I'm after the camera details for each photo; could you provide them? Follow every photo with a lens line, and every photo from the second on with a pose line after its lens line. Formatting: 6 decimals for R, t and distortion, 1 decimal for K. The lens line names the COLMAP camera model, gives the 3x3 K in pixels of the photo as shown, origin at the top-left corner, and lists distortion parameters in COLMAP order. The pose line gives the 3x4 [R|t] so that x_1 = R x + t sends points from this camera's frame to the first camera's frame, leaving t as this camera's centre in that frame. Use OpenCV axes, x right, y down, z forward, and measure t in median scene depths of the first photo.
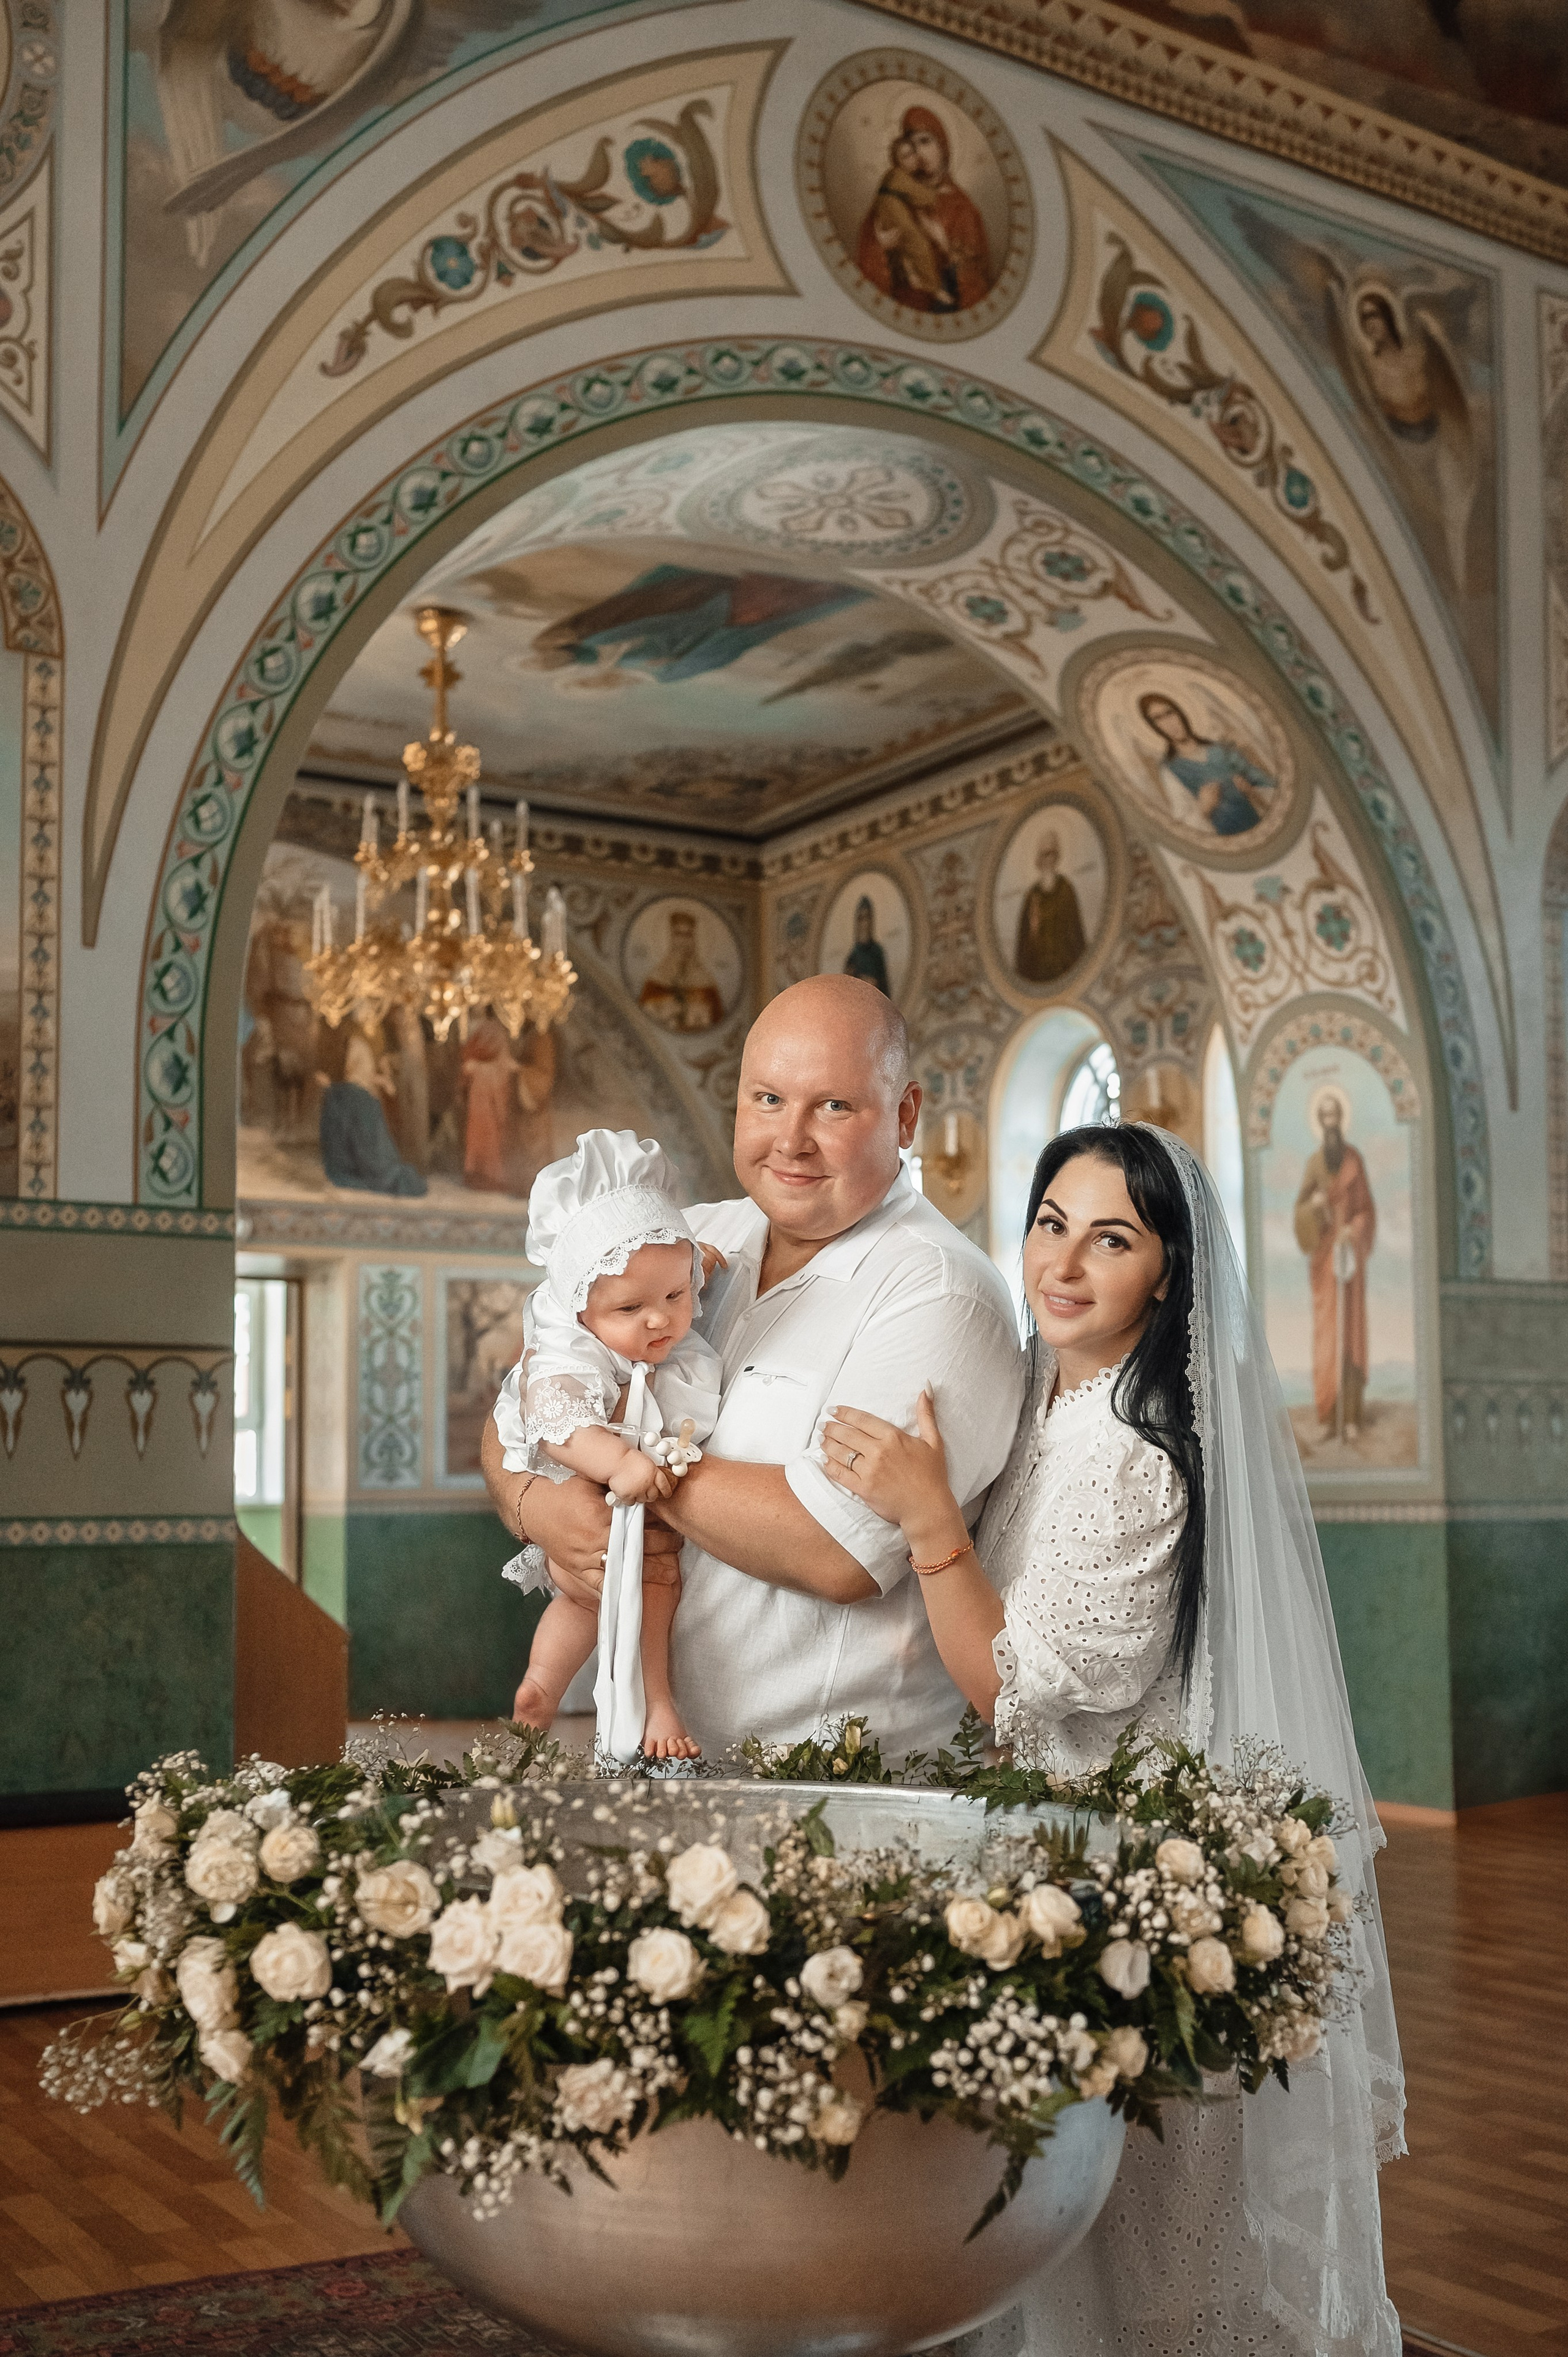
lens RADIAL K [[2658.4, 0, 806.3], [0, 2658.4, 1312.4], [0, 0, 1]] dist [0.011797, -0.033749]
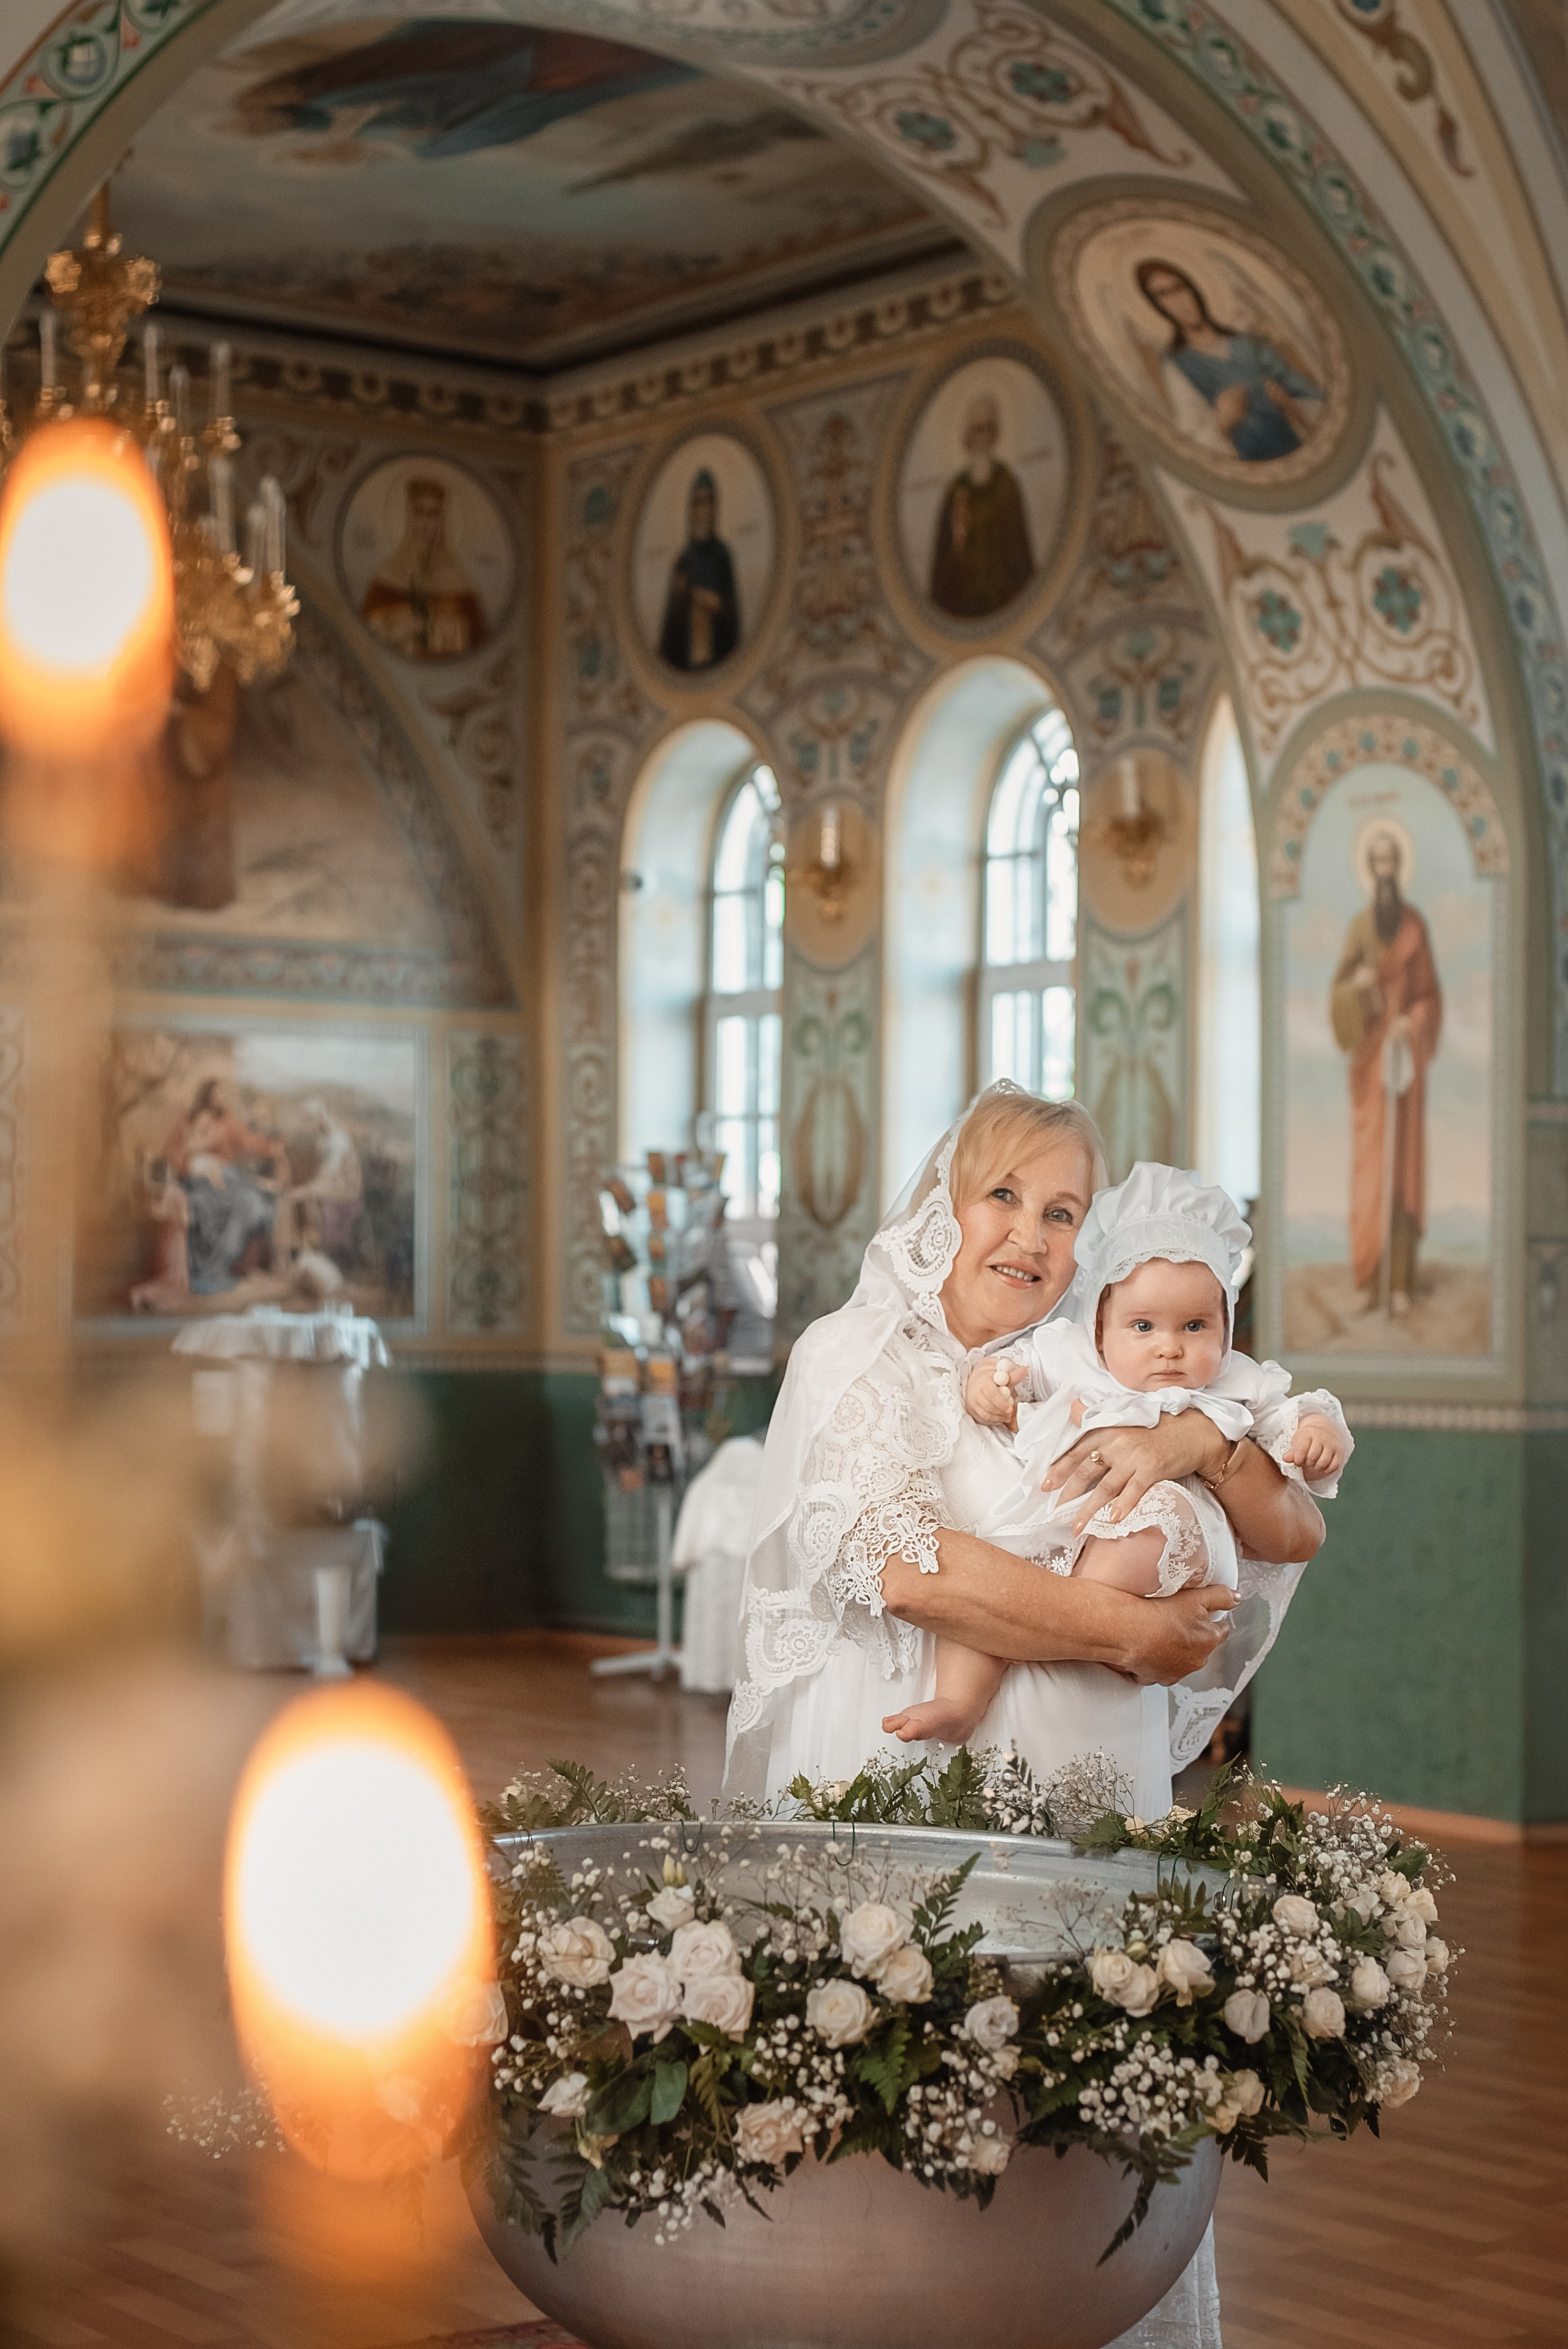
lens RADIAL K [[4347.9, 0, 929.0], [0, 4347.9, 1296.2], [0, 0, 1]] dist [-0.008516, -0.036261]
pose [[0.994643, 0.015385, 0.102217, -0.044274], [-0.022614, 0.997295, 0.069942, -0.037565], [-0.100864, -0.071879, 0.992300, -0.163070]]
